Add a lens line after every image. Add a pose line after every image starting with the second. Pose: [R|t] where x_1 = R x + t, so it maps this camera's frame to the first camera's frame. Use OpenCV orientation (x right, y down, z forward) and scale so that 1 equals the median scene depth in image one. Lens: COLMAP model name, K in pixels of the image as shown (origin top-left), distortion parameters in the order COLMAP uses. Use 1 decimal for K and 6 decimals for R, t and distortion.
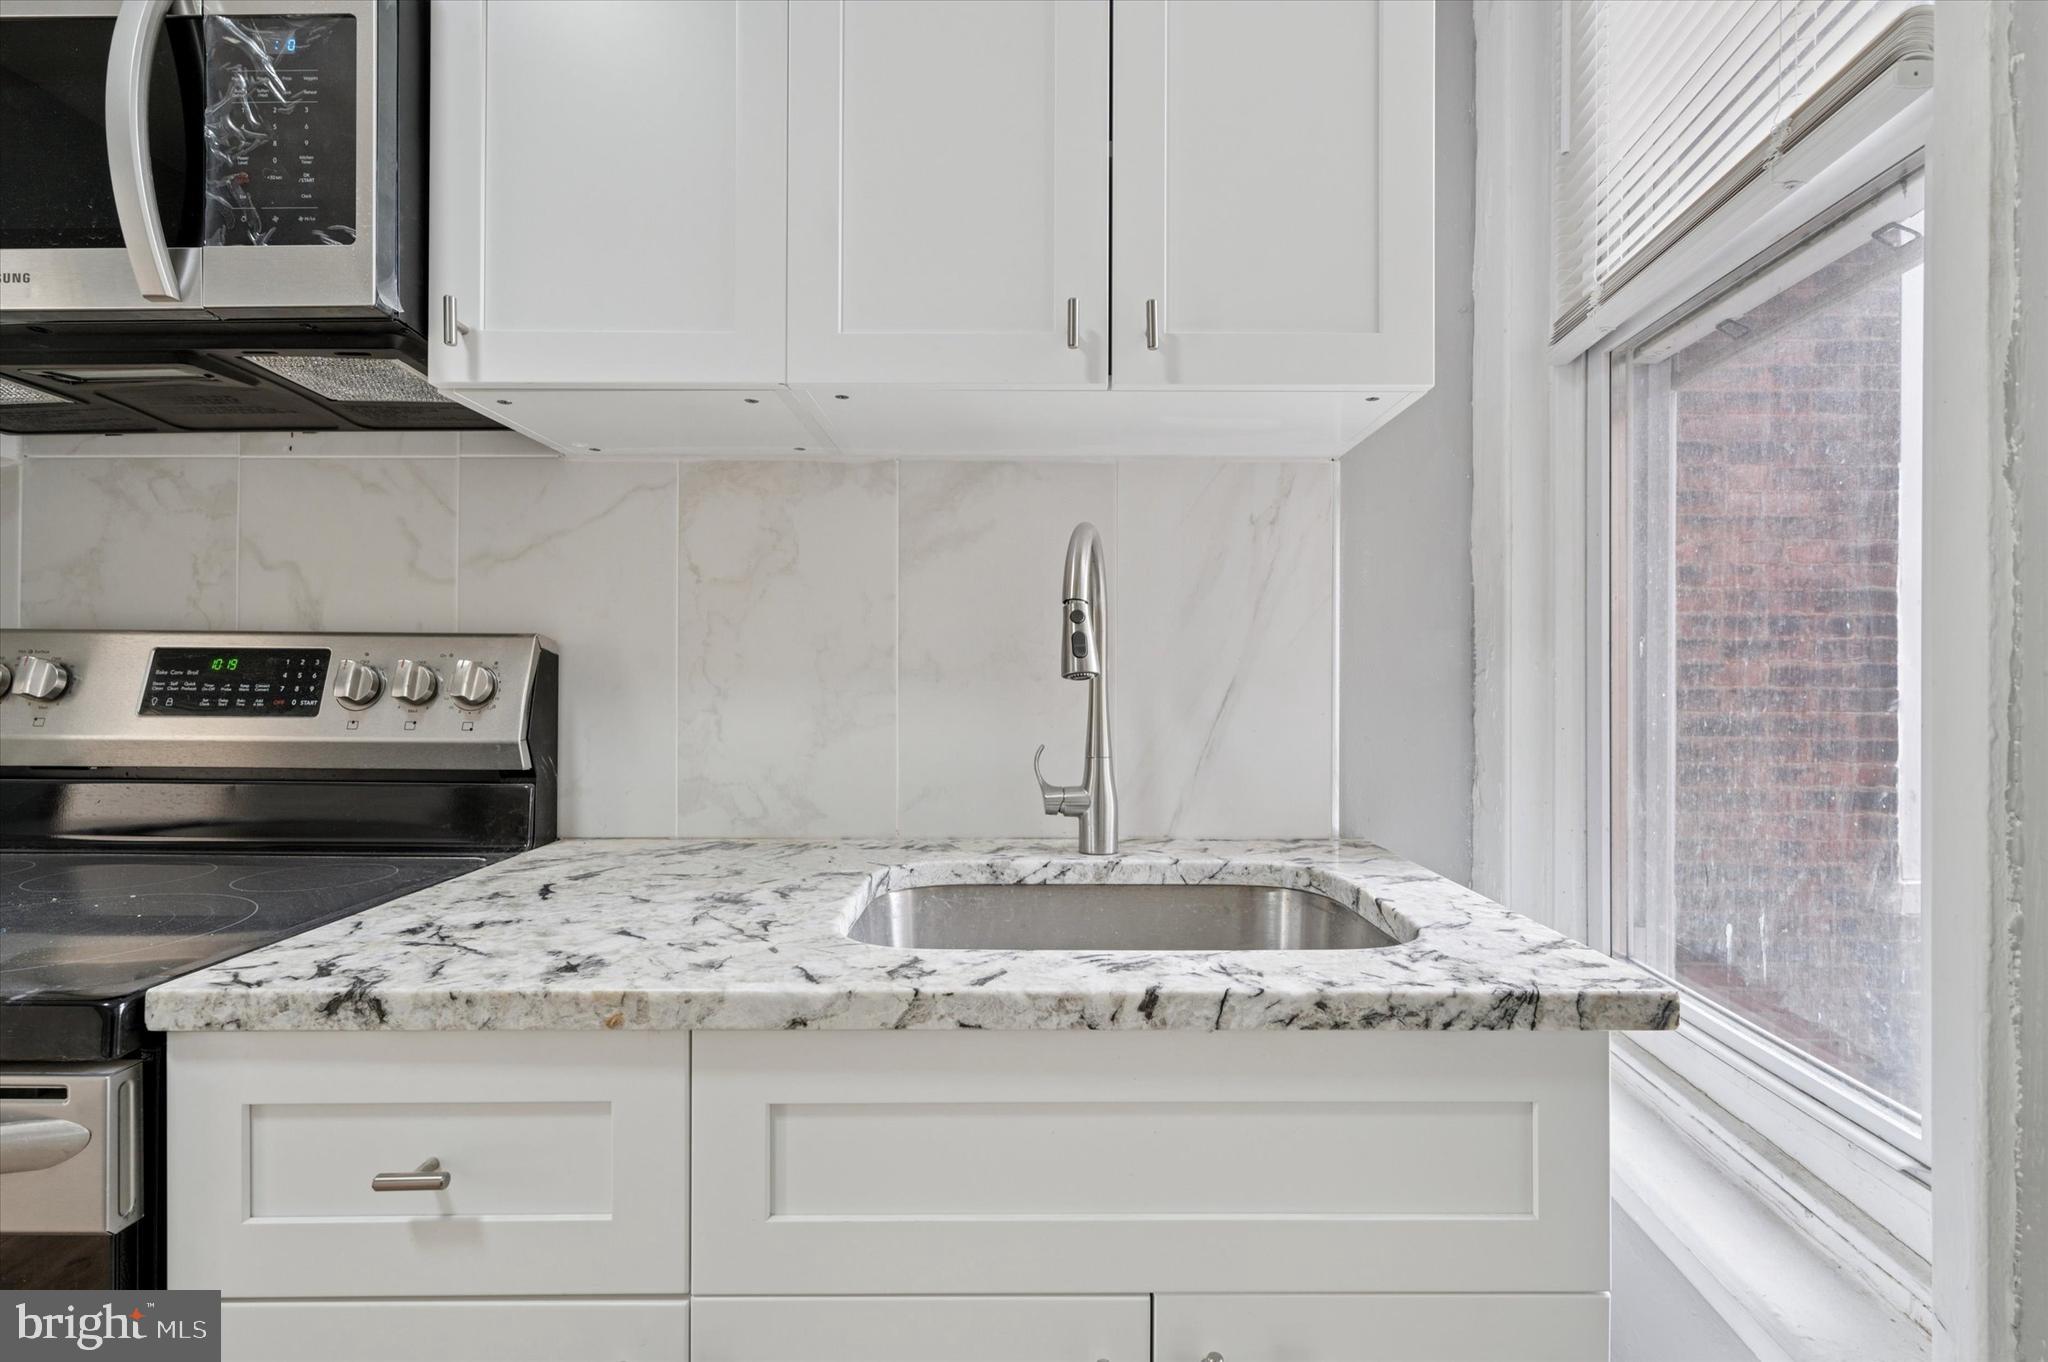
lens RADIAL K [[975.2, 0, 1030.7], [0, 975.2, 681.4], [0, 0, 1]] dist [0.001710, -0.001442]
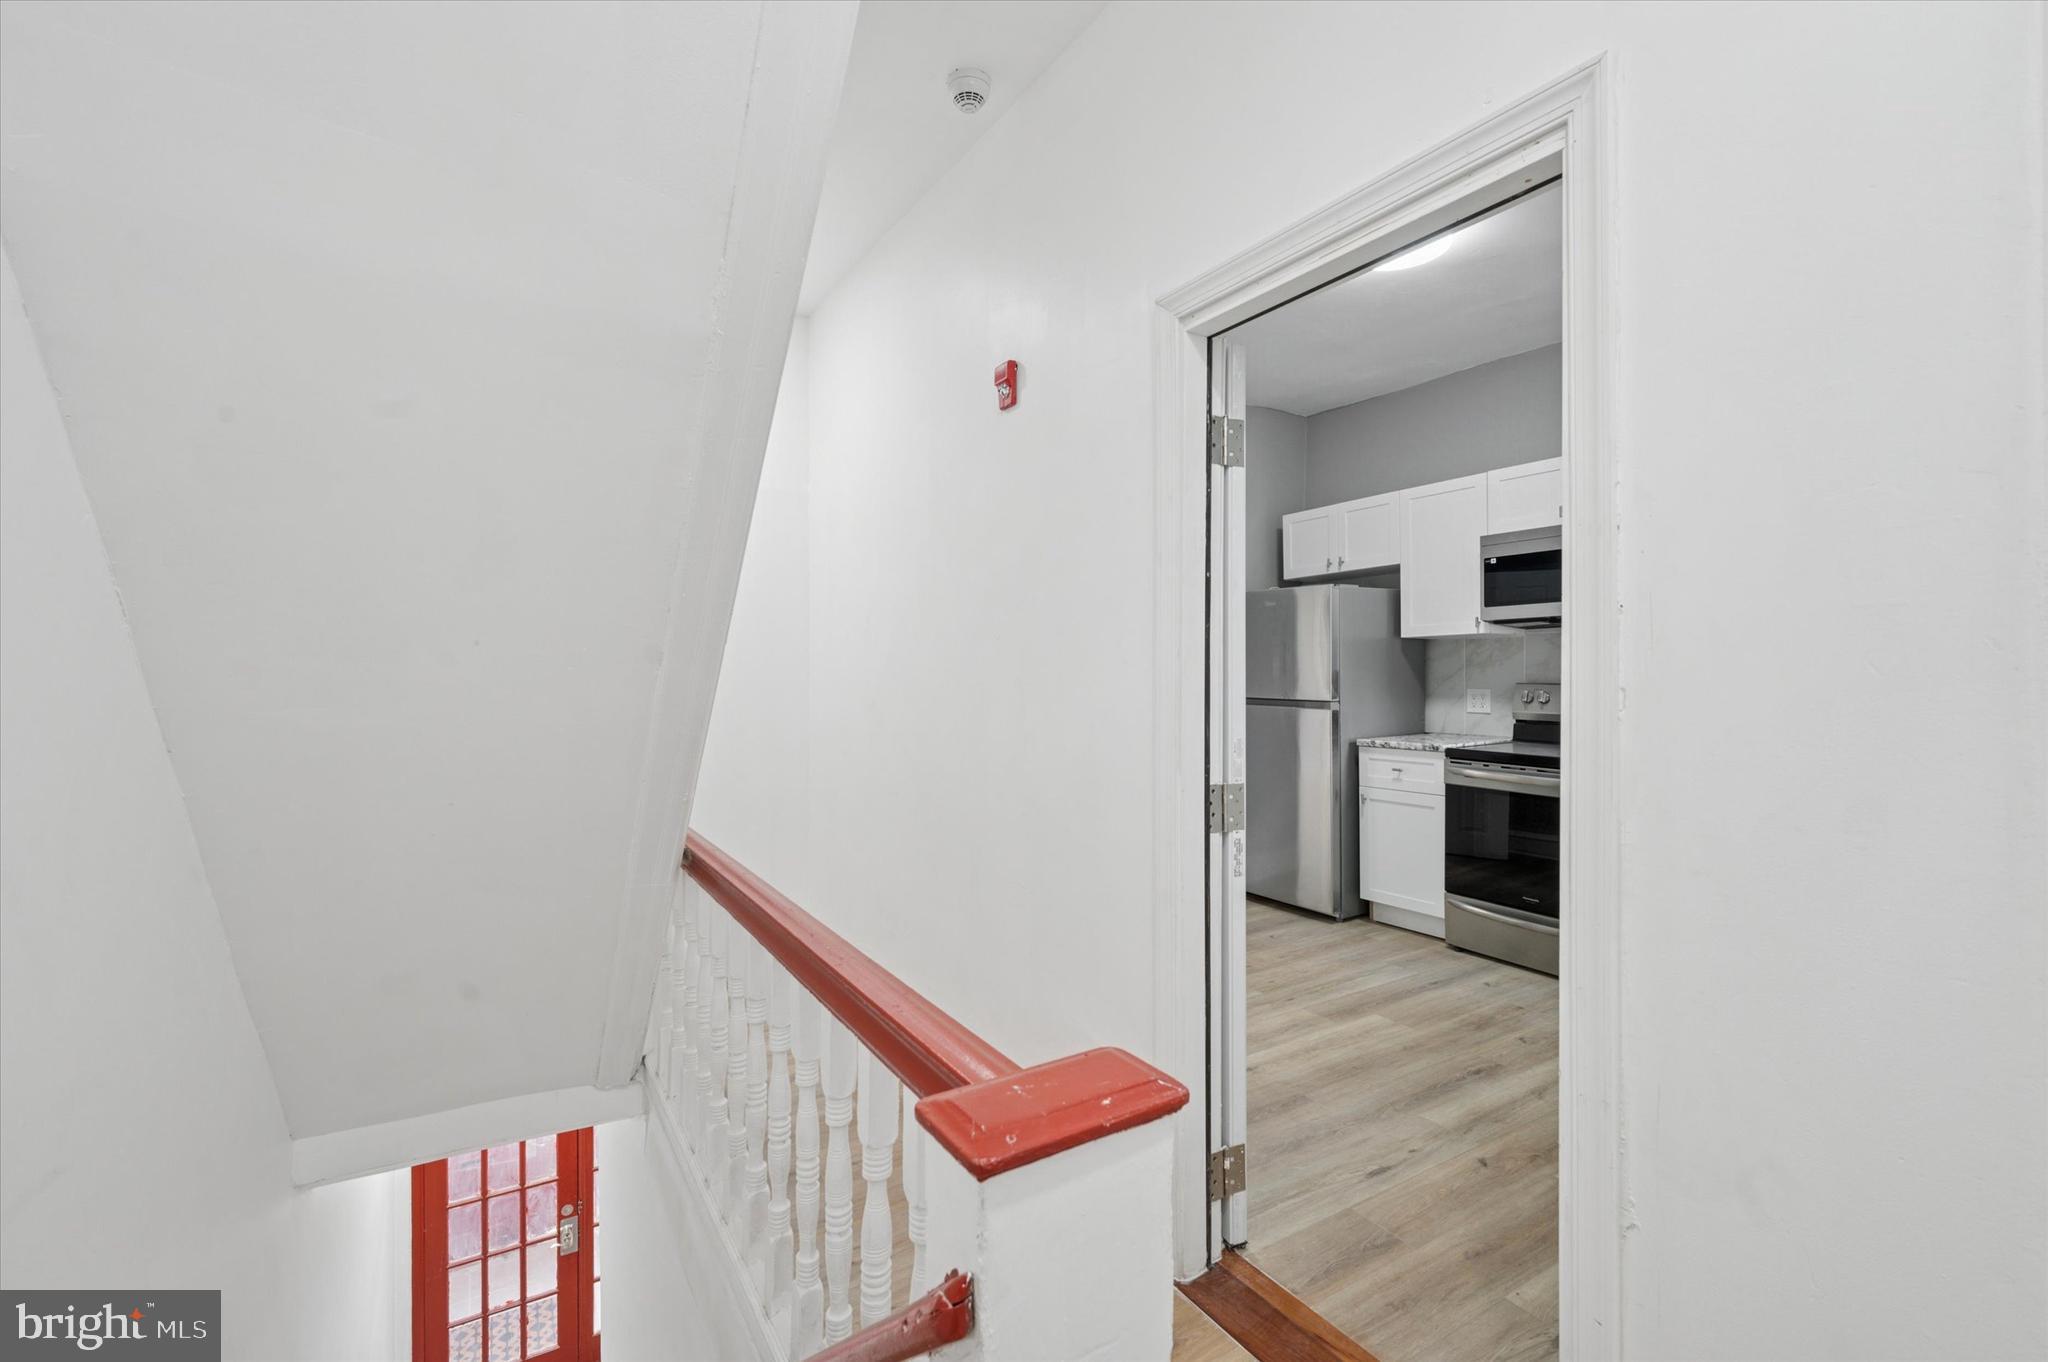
lens RADIAL K [[876.8, 0, 1014.3], [0, 876.8, 676.6], [0, 0, 1]] dist [0.000956, 0.000377]
pose [[0.532014, 0.002898, -0.846730, 0.729998], [0.003044, 0.999981, 0.005335, -0.104947], [0.846730, -0.005416, 0.531995, -2.450914]]
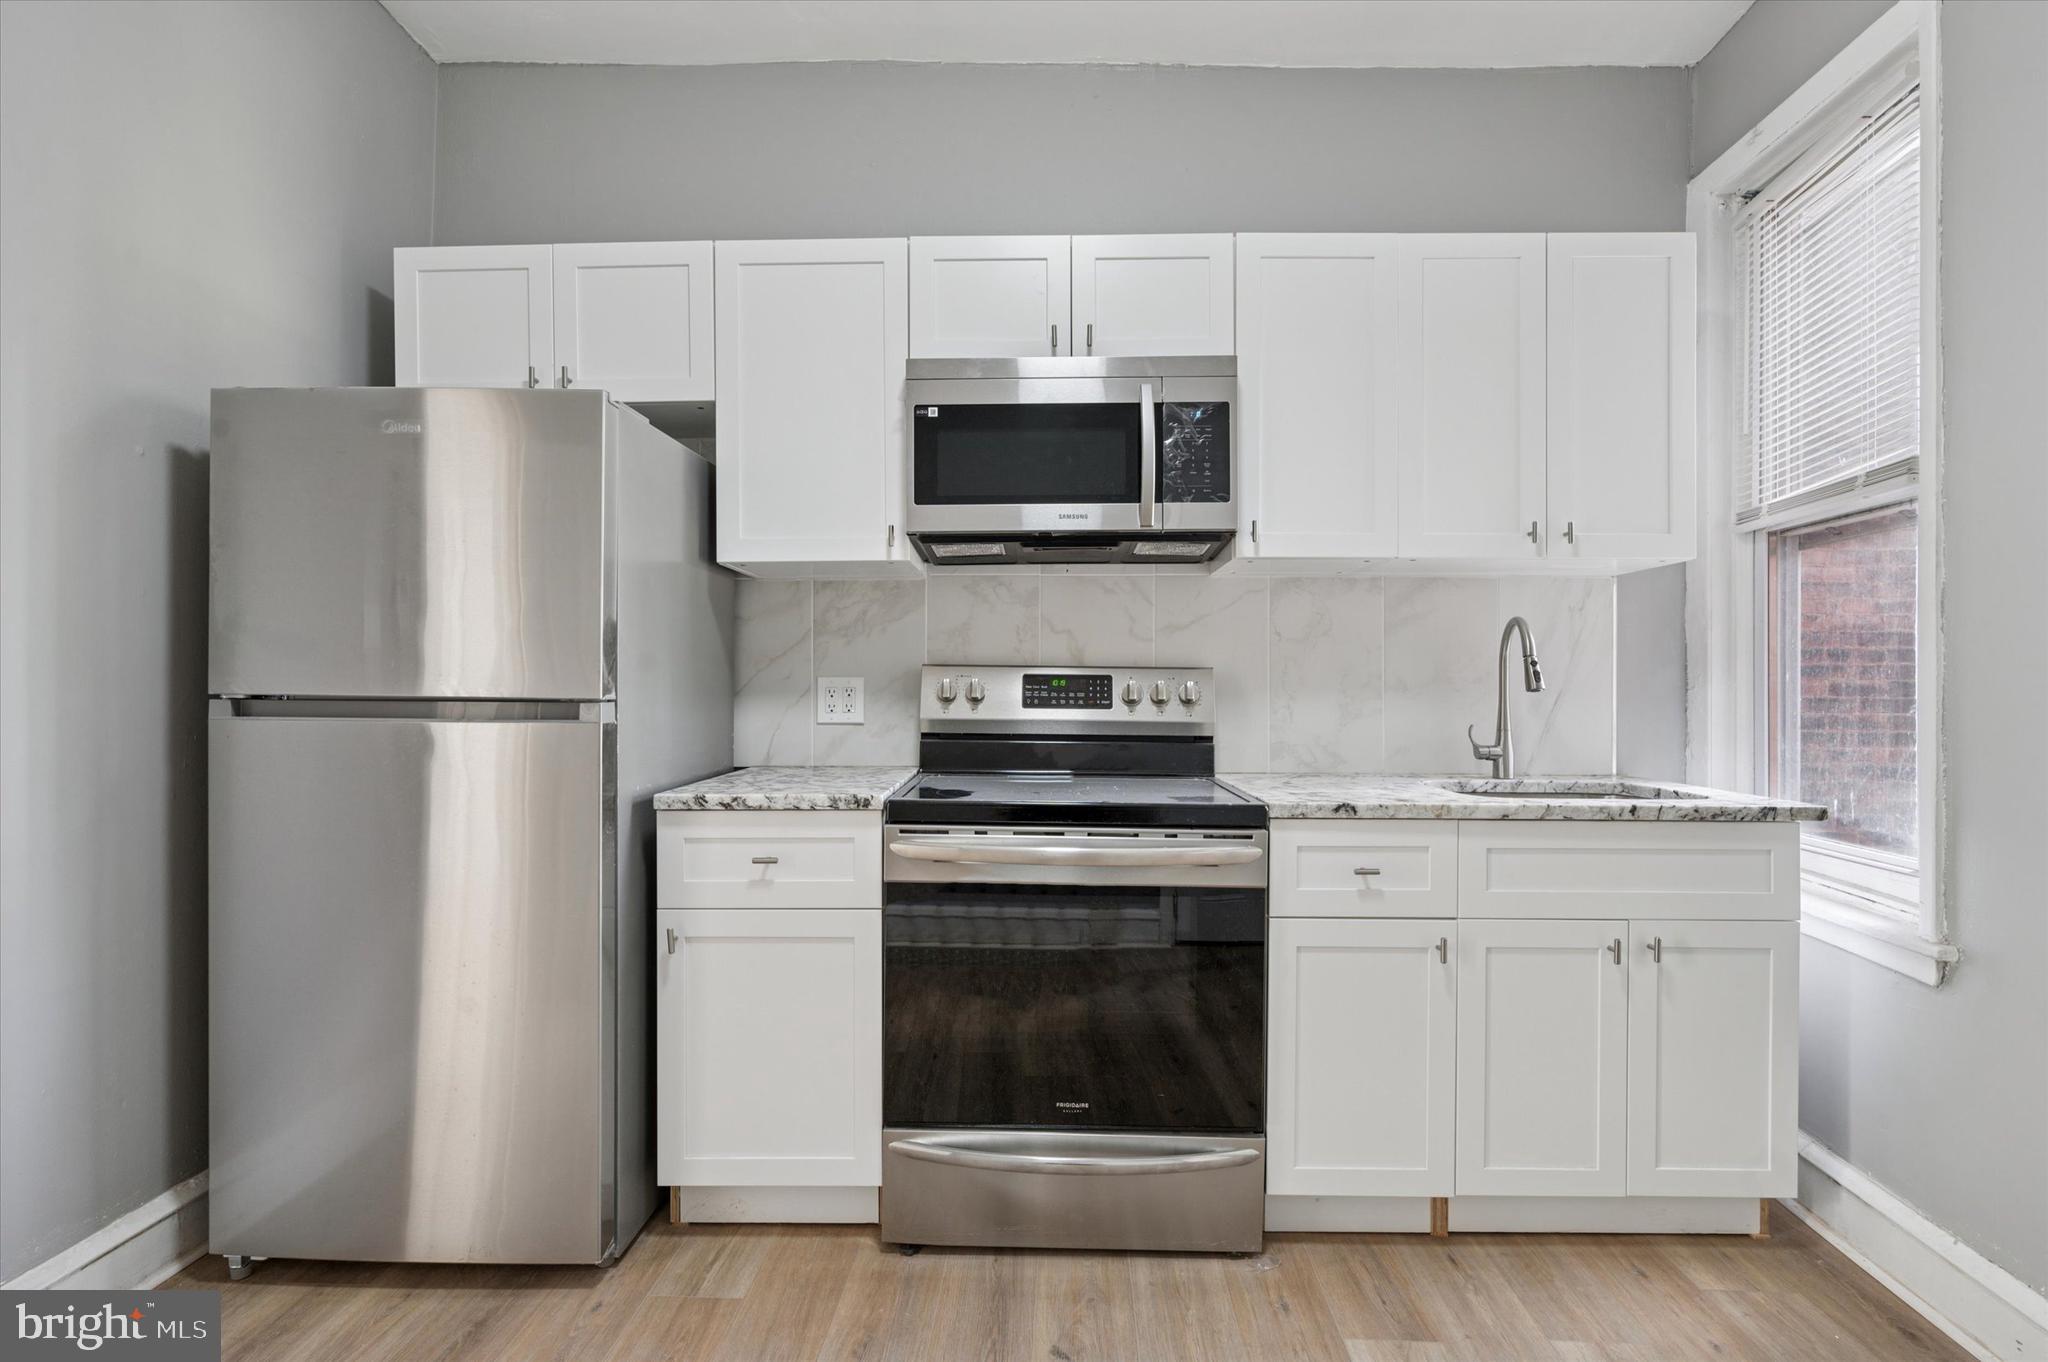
lens RADIAL K [[975.2, 0, 1028.1], [0, 975.2, 687.4], [0, 0, 1]] dist [0.001710, -0.001442]
pose [[0.999883, 0.002554, -0.015087, -0.870820], [-0.002620, 0.999987, -0.004368, 0.000605], [0.015075, 0.004407, 0.999877, -1.003253]]
